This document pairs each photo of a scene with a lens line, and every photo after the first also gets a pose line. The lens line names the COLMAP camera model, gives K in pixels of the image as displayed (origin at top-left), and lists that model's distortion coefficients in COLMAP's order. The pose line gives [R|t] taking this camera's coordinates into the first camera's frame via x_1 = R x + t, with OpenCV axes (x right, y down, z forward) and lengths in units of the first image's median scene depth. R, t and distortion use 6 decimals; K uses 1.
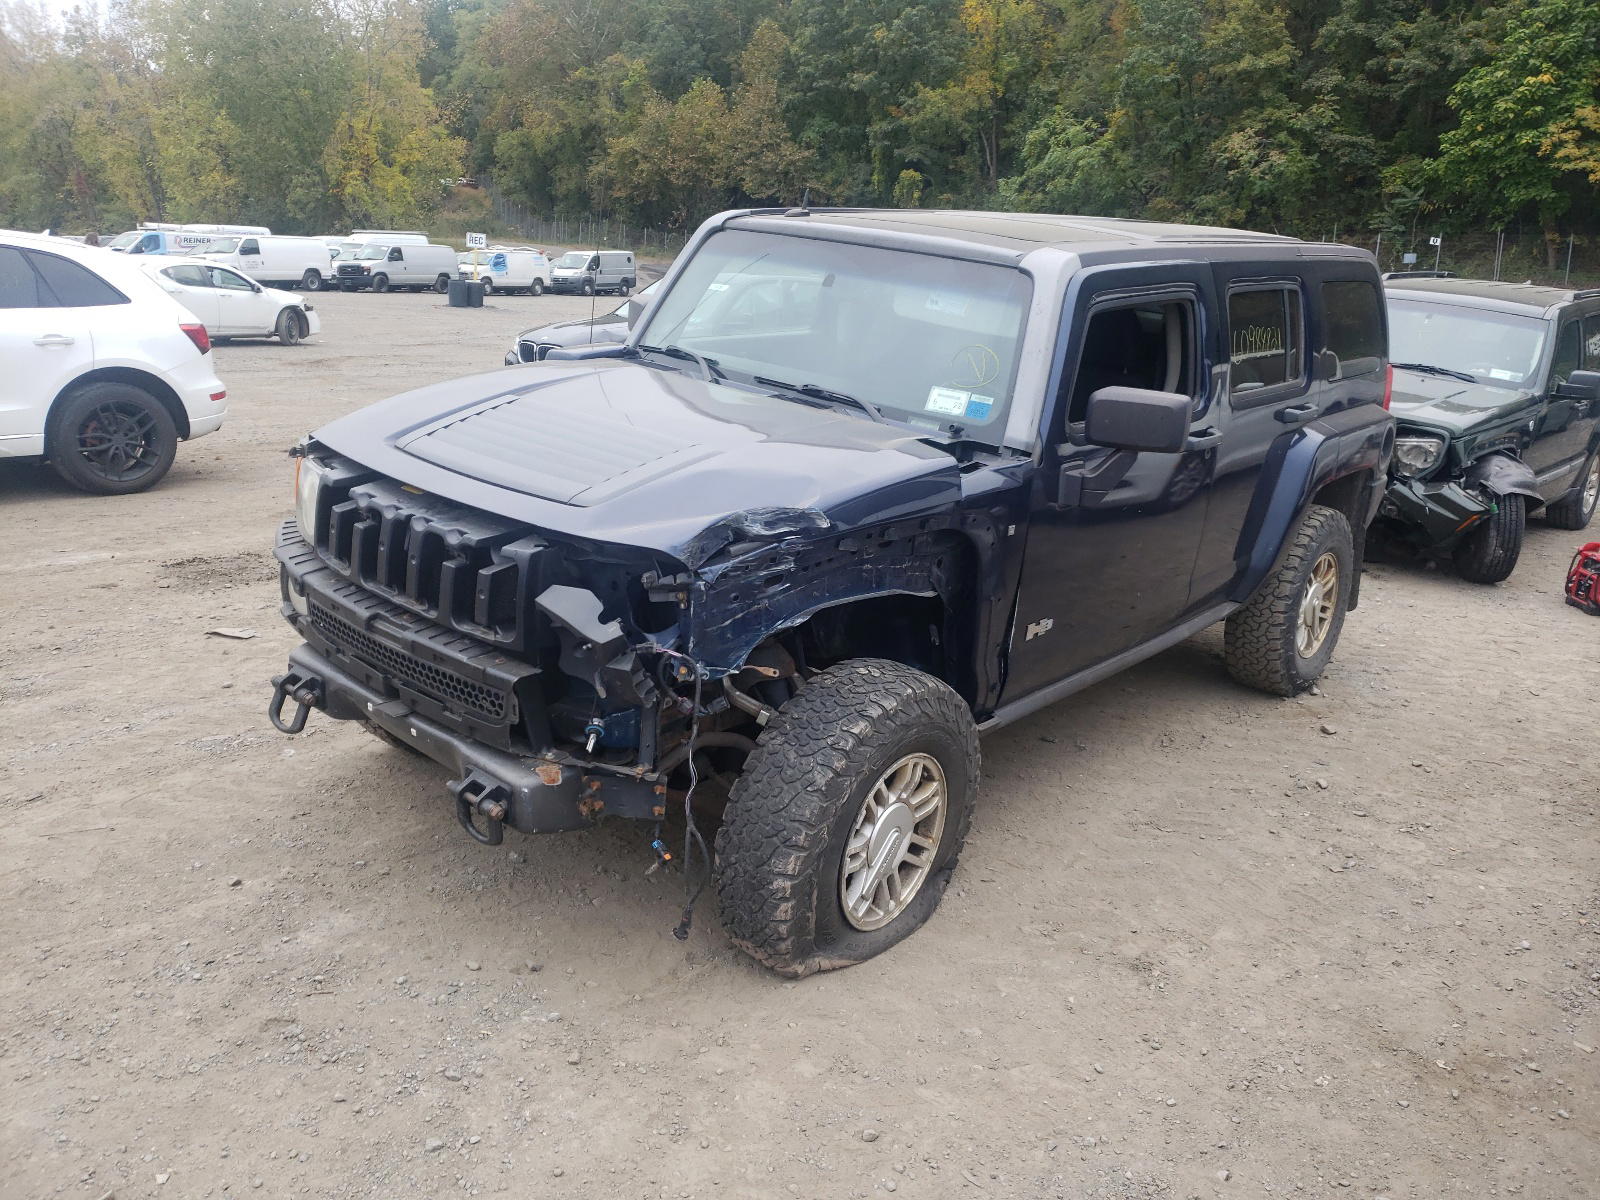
lens RADIAL K [[1263.9, 0, 808.6], [0, 1263.9, 580.0], [0, 0, 1]] dist [0.099327, -0.119825]
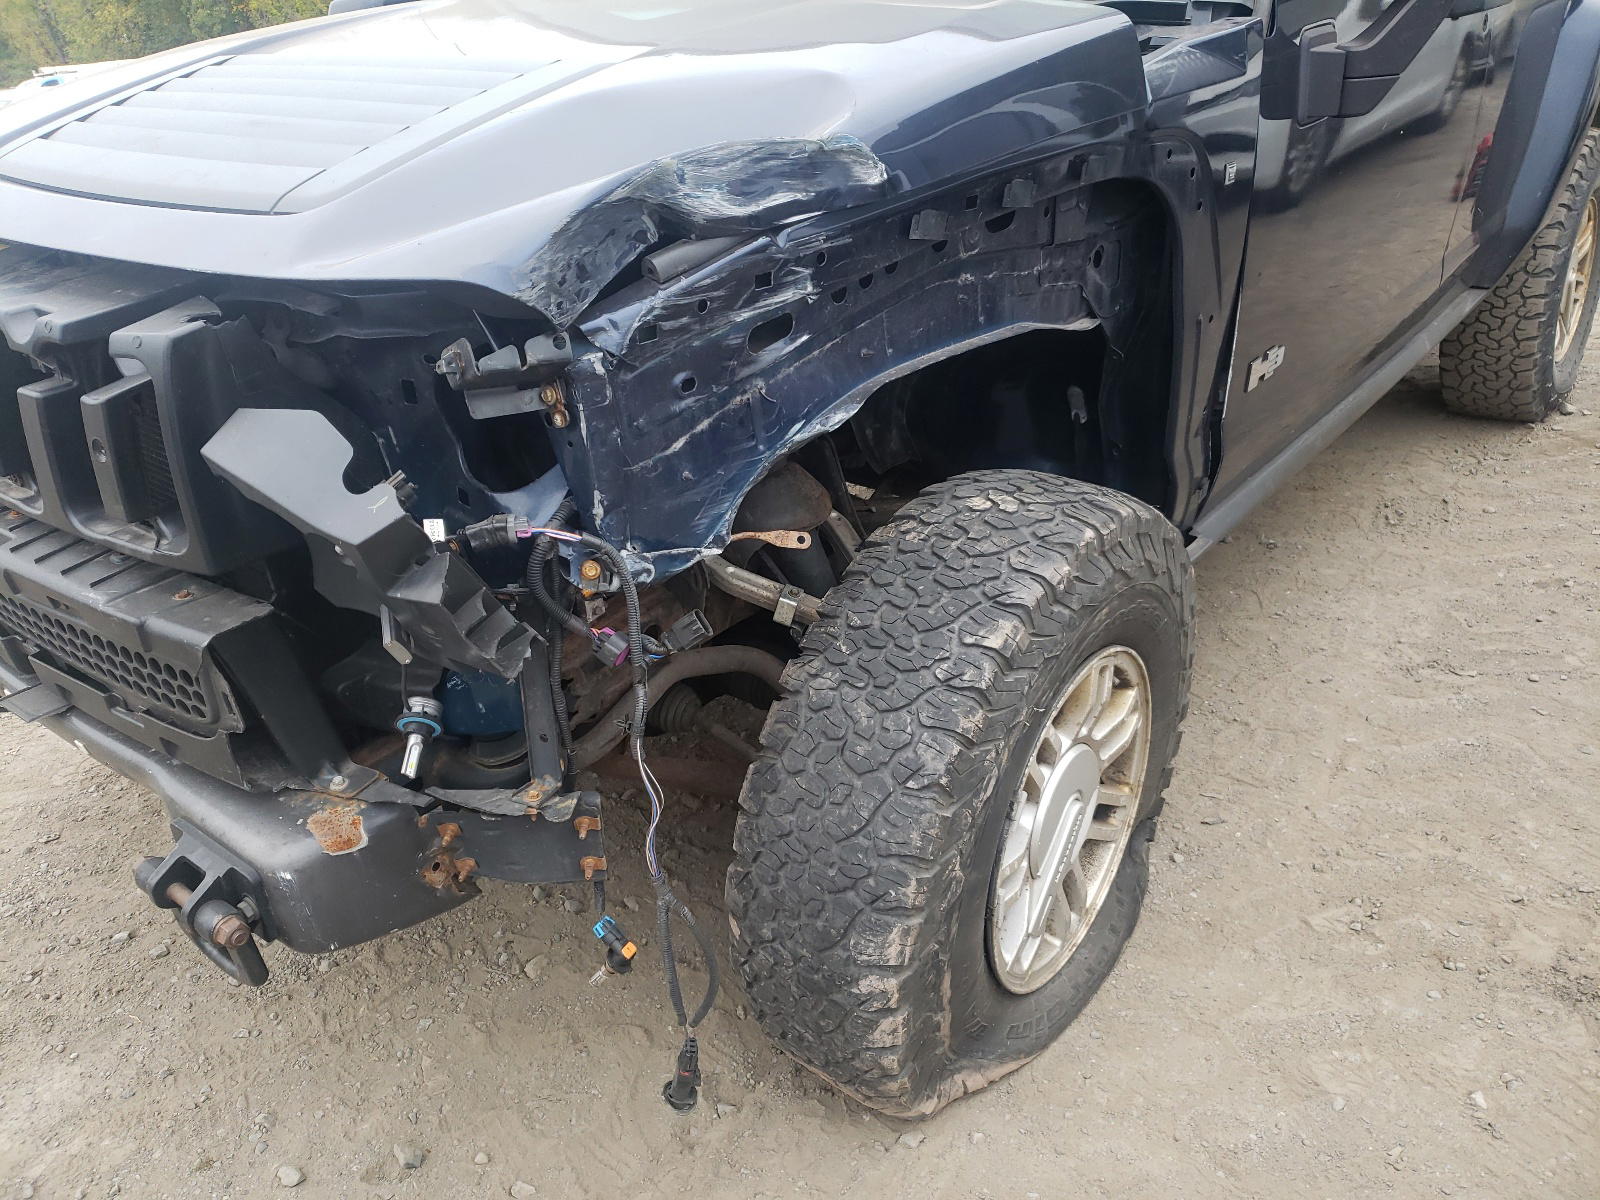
lens RADIAL K [[1263.9, 0, 808.6], [0, 1263.9, 580.0], [0, 0, 1]] dist [0.099327, -0.119825]
pose [[0.991140, -0.131760, -0.016745, -0.018401], [0.132699, 0.976956, 0.167176, 0.012280], [-0.005668, -0.167917, 0.985785, 0.549335]]
